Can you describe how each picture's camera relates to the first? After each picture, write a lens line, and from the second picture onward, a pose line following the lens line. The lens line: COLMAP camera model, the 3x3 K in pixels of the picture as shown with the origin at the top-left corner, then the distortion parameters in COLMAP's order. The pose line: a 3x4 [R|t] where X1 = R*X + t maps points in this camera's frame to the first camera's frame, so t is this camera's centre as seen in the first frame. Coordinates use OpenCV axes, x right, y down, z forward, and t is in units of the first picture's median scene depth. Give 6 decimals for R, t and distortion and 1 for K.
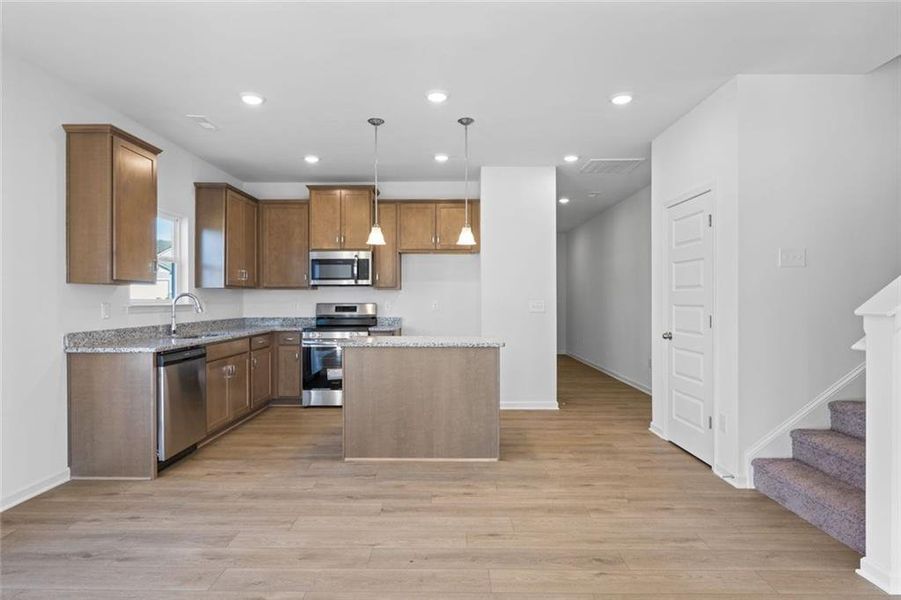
lens RADIAL K [[486.3, 0, 443.0], [0, 486.3, 299.6], [0, 0, 1]] dist [-0.000083, 0.000431]
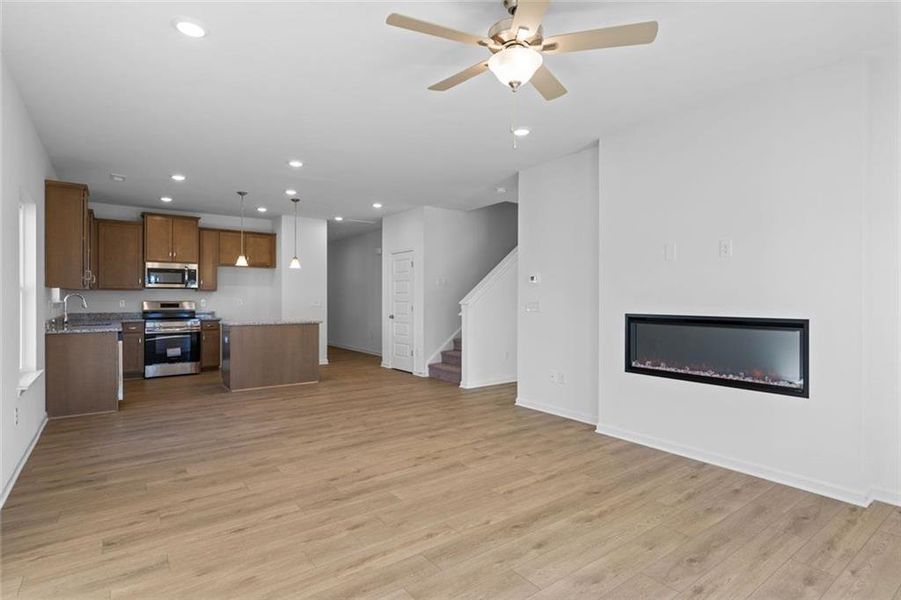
lens RADIAL K [[460.8, 0, 447.1], [0, 460.8, 298.0], [0, 0, 1]] dist [0.001628, -0.001119]
pose [[0.797265, 0.003578, 0.603619, -0.560431], [-0.002129, 0.999993, -0.003114, 0.001648], [-0.603626, 0.001198, 0.797267, -0.736861]]
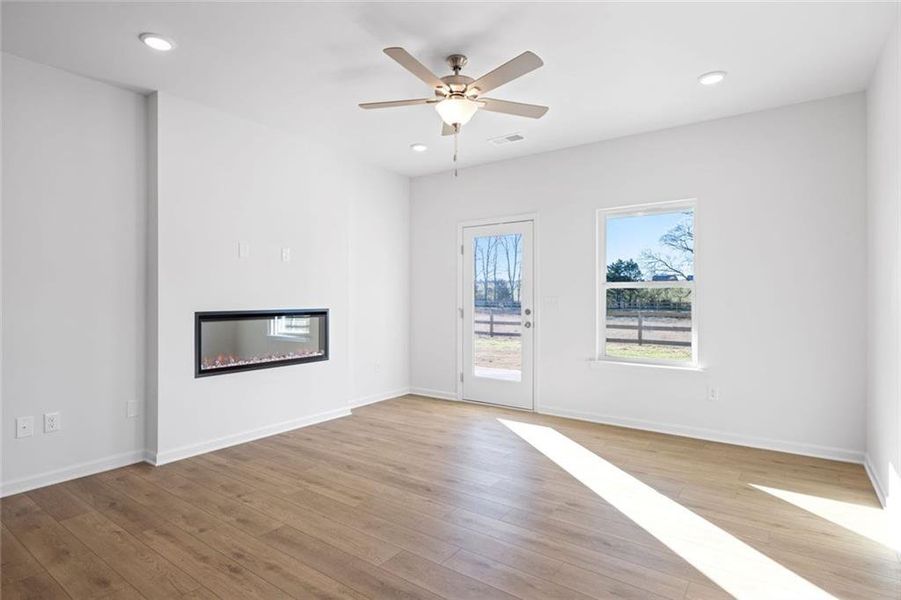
lens RADIAL K [[470.2, 0, 449.1], [0, 470.2, 301.0], [0, 0, 1]] dist [-0.000583, -0.000404]
pose [[-0.821933, -0.001536, 0.569582, -0.557151], [0.004393, 0.999950, 0.009036, 0.004470], [-0.569567, 0.009929, -0.821885, 0.333152]]
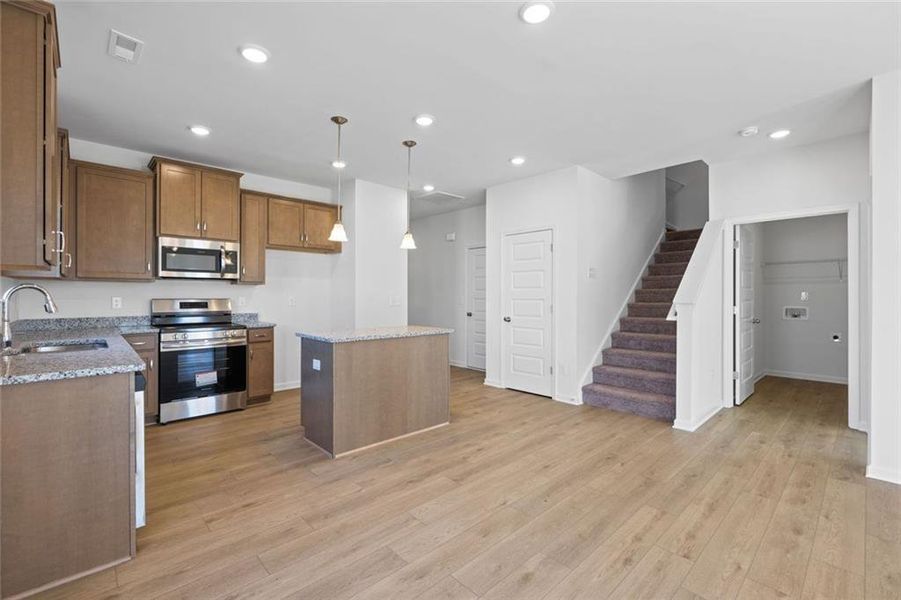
lens RADIAL K [[394.4, 0, 446.2], [0, 394.4, 296.2], [0, 0, 1]] dist [-0.003285, 0.000120]
pose [[0.721208, 0.001880, 0.692716, -0.573013], [-0.002804, 0.999996, 0.000205, 0.002264], [-0.692713, -0.002090, 0.721210, 0.259744]]
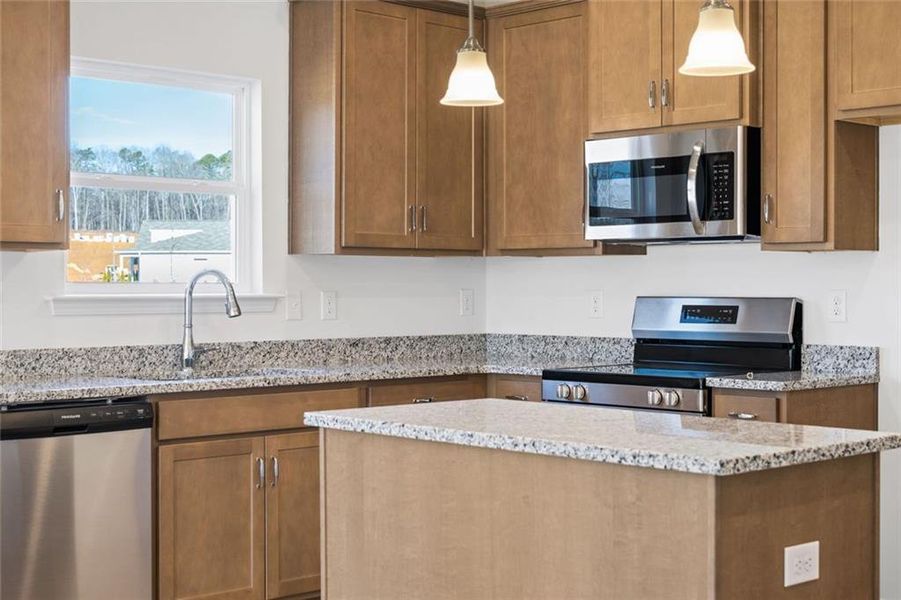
lens RADIAL K [[1364.7, 0, 445.3], [0, 1364.7, 298.7], [0, 0, 1]] dist [-0.024479, 0.000000]
pose [[0.700468, 0.006864, -0.713651, 0.491316], [-0.000486, 0.999958, 0.009141, 0.001865], [0.713684, -0.006056, 0.700442, 0.401321]]
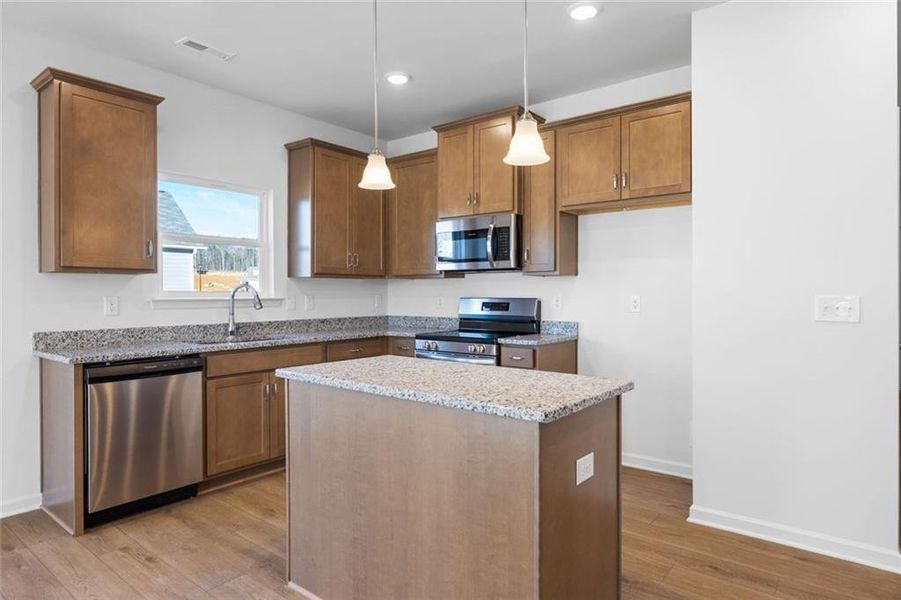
lens RADIAL K [[527.7, 0, 445.3], [0, 527.7, 296.1], [0, 0, 1]] dist [-0.005350, -0.001555]
pose [[0.789826, 0.002715, -0.613325, 0.288811], [0.000808, 0.999985, 0.005468, 0.002172], [0.613330, -0.004814, 0.789812, 0.619805]]
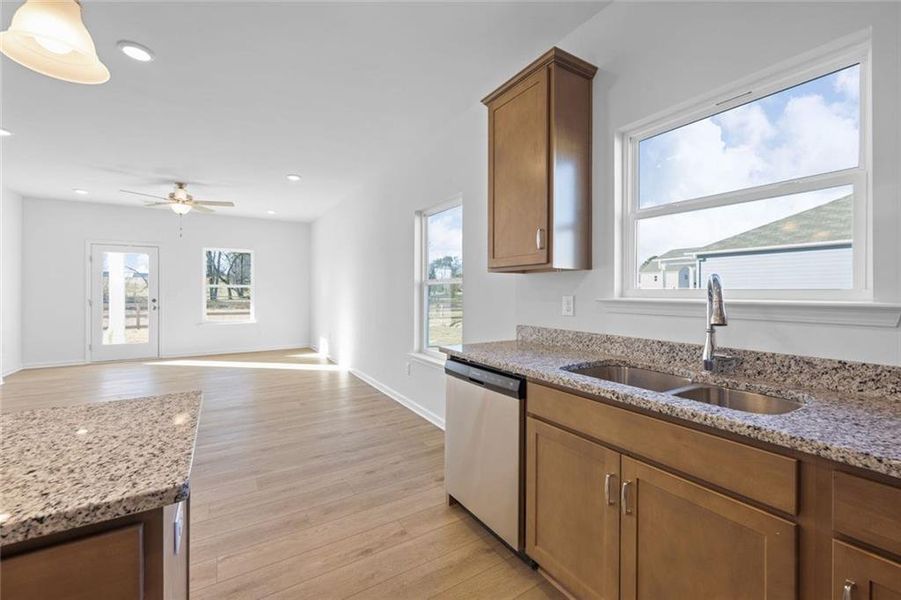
lens RADIAL K [[365.3, 0, 445.6], [0, 365.3, 292.2], [0, 0, 1]] dist [-0.000501, 0.000786]
pose [[-0.838619, 0.000384, -0.544718, -0.213317], [-0.001305, 0.999995, 0.002715, 0.001416], [0.544716, 0.002987, -0.838615, 1.324992]]
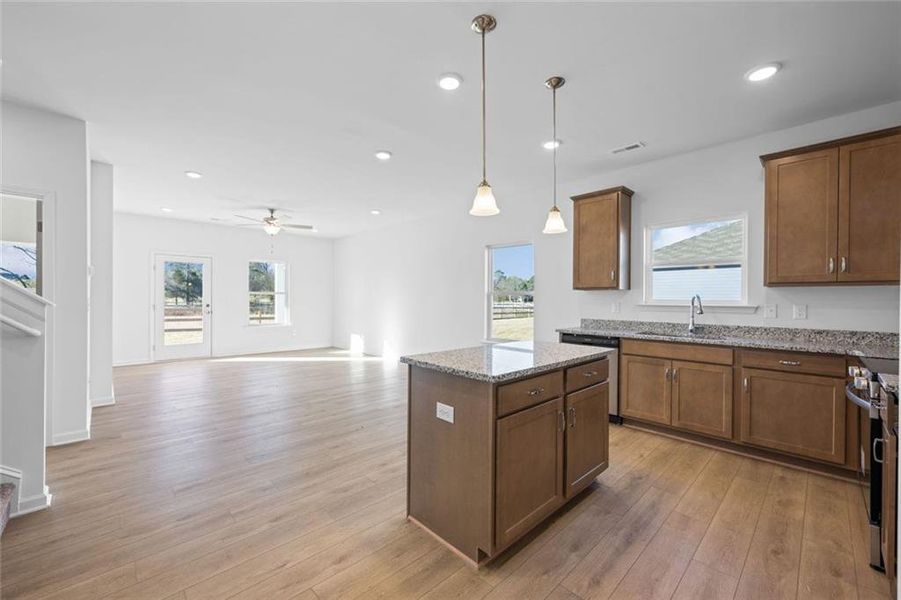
lens RADIAL K [[359.2, 0, 447.6], [0, 359.2, 300.5], [0, 0, 1]] dist [0.000347, 0.000234]
pose [[-0.707474, -0.002725, -0.706734, 0.439004], [-0.008219, 0.999957, 0.004373, 0.000837], [0.706691, 0.008903, -0.707466, 1.365534]]
